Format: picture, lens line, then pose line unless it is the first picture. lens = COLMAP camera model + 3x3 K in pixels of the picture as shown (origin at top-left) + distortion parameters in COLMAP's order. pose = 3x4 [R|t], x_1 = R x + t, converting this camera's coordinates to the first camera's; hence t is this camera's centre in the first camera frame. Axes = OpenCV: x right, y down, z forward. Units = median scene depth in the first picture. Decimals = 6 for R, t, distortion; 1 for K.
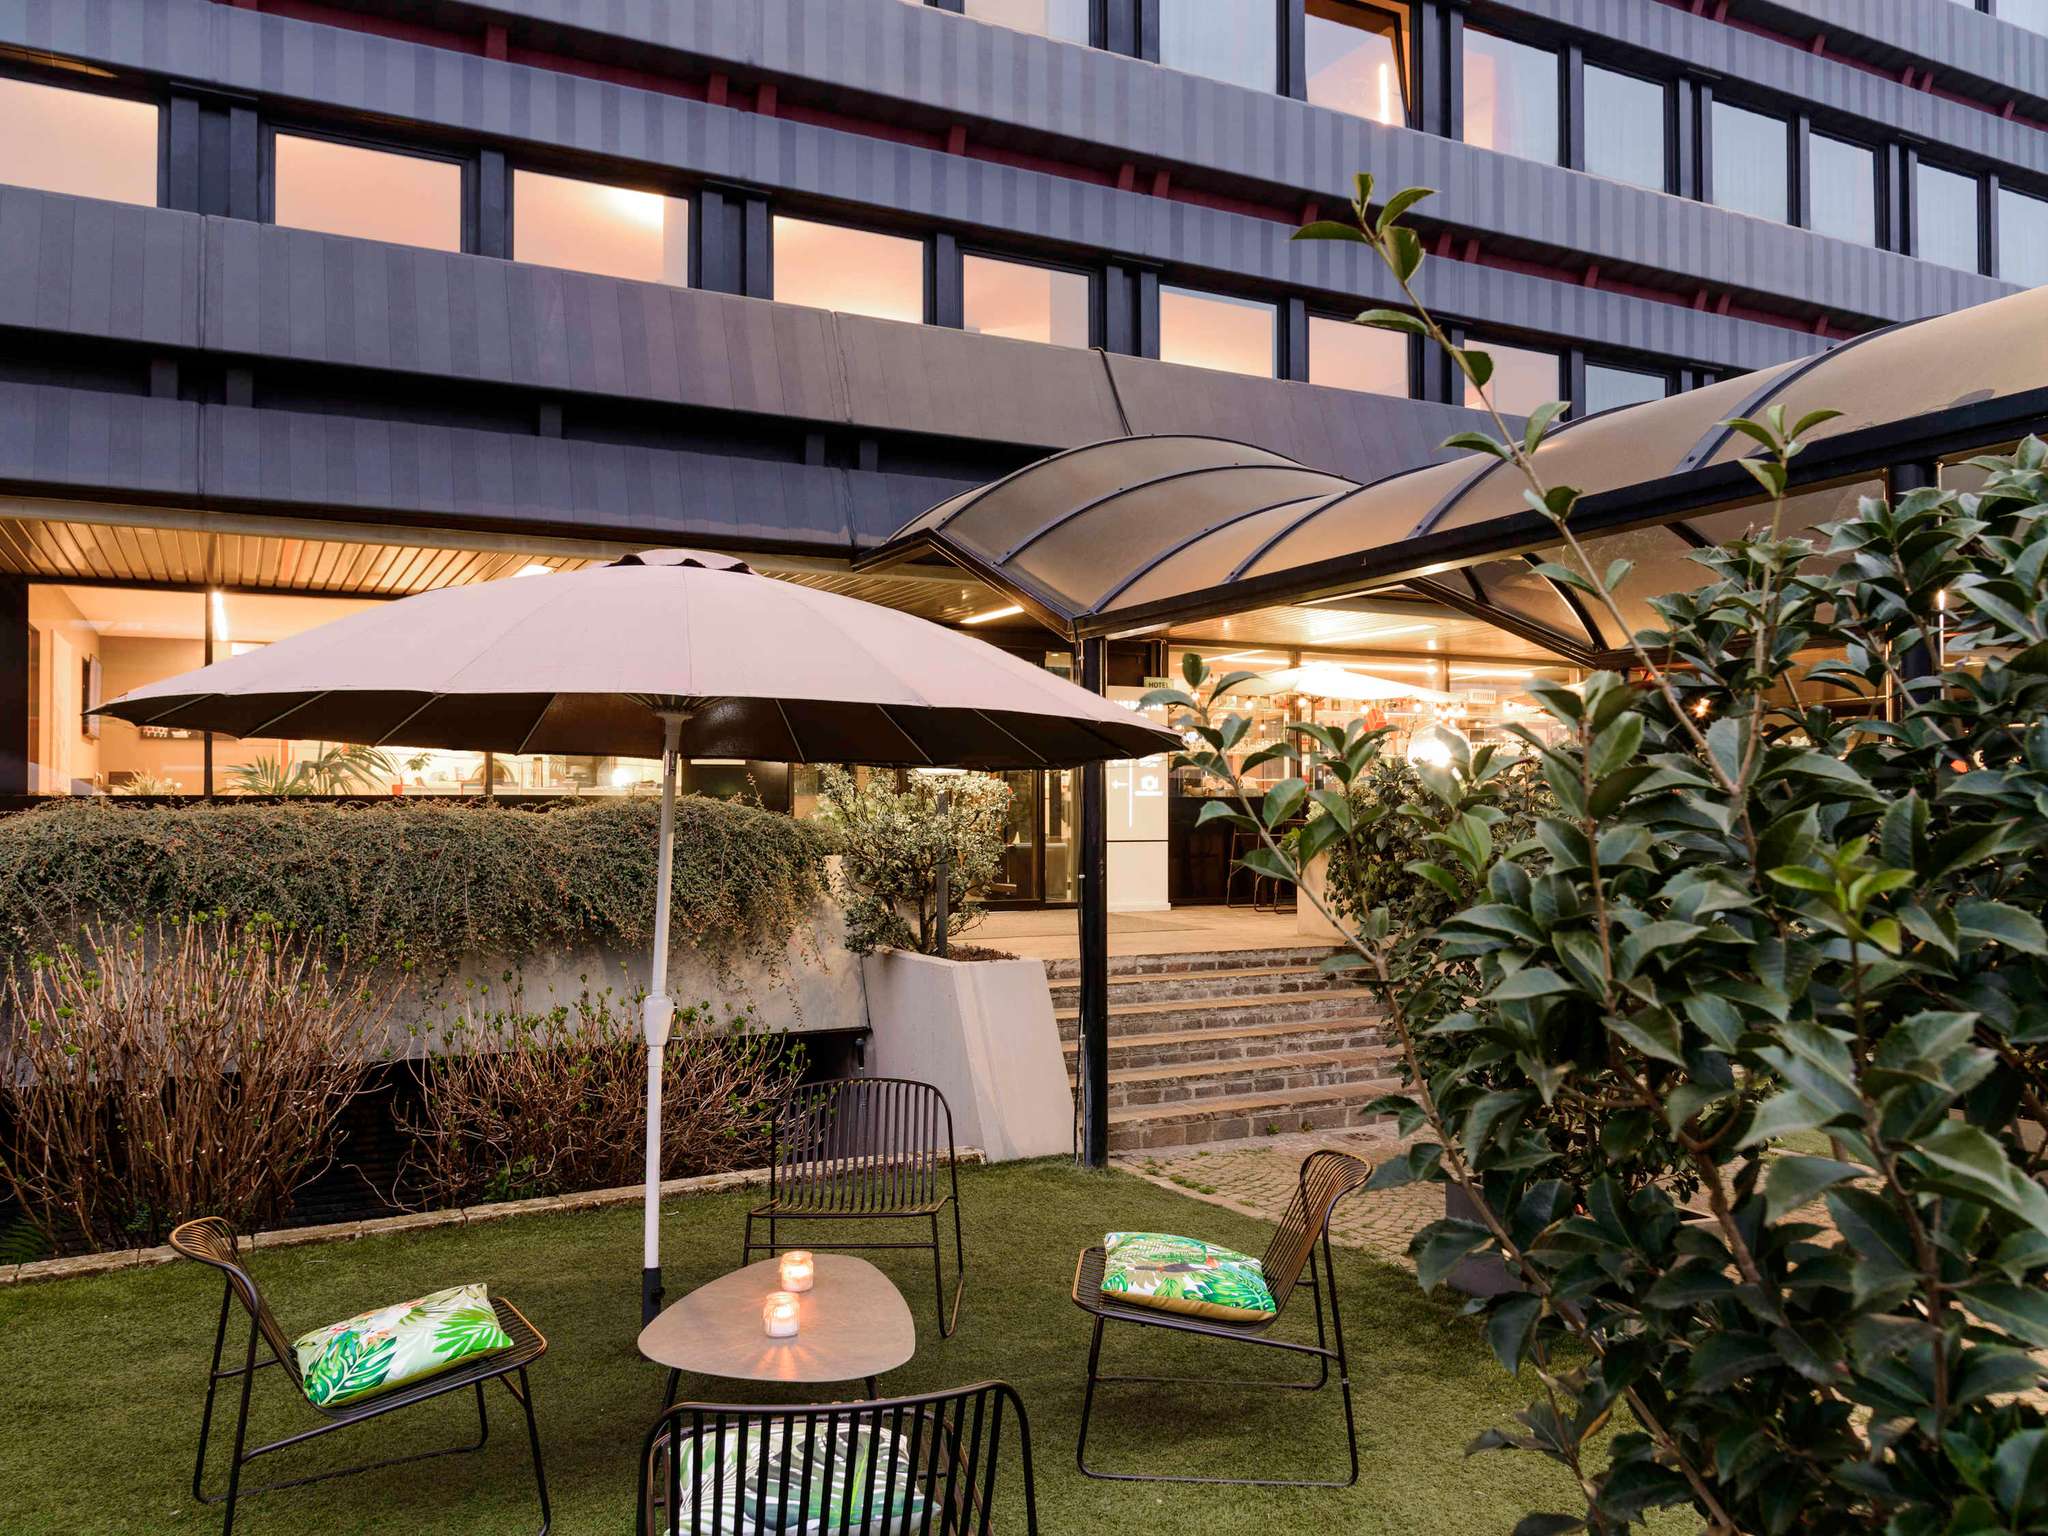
lens RADIAL K [[1490.8, 0, 1024.3], [0, 1490.8, 781.5], [0, 0, 1]] dist [0.000149, -0.005411]
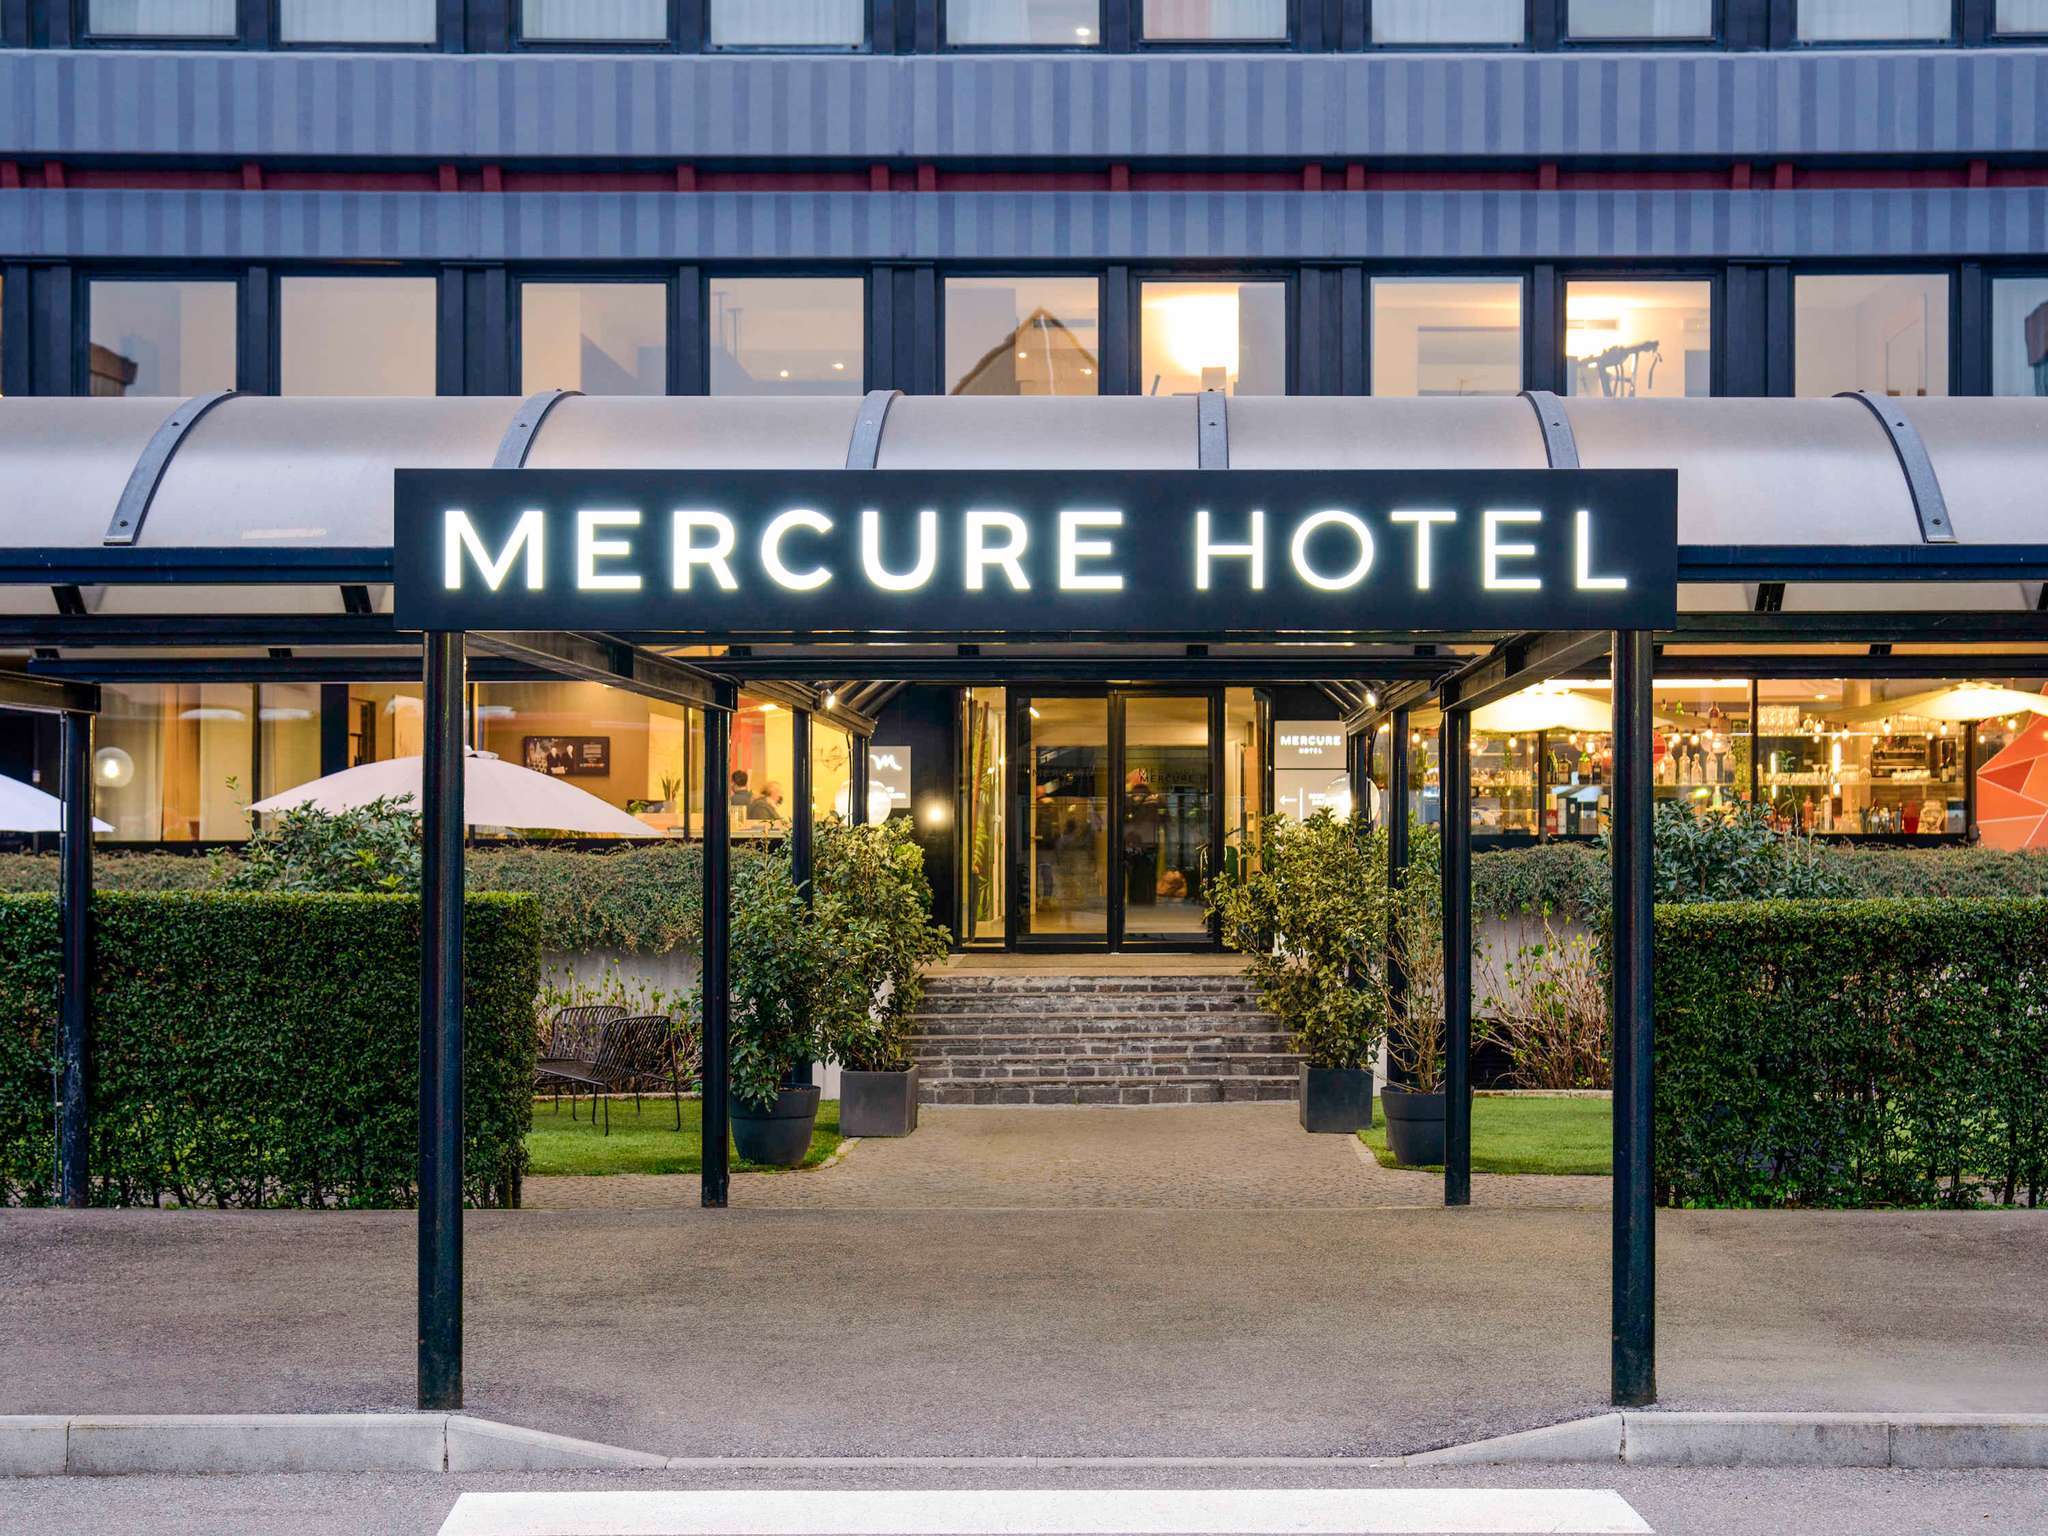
lens RADIAL K [[2976.1, 0, 1029.2], [0, 2976.1, 769.0], [0, 0, 1]] dist [0.012951, 0.000000]
pose [[0.886741, -0.011412, -0.462126, 1.205587], [0.011492, 0.999930, -0.002641, -0.044070], [0.462124, -0.002969, 0.886810, -1.172419]]
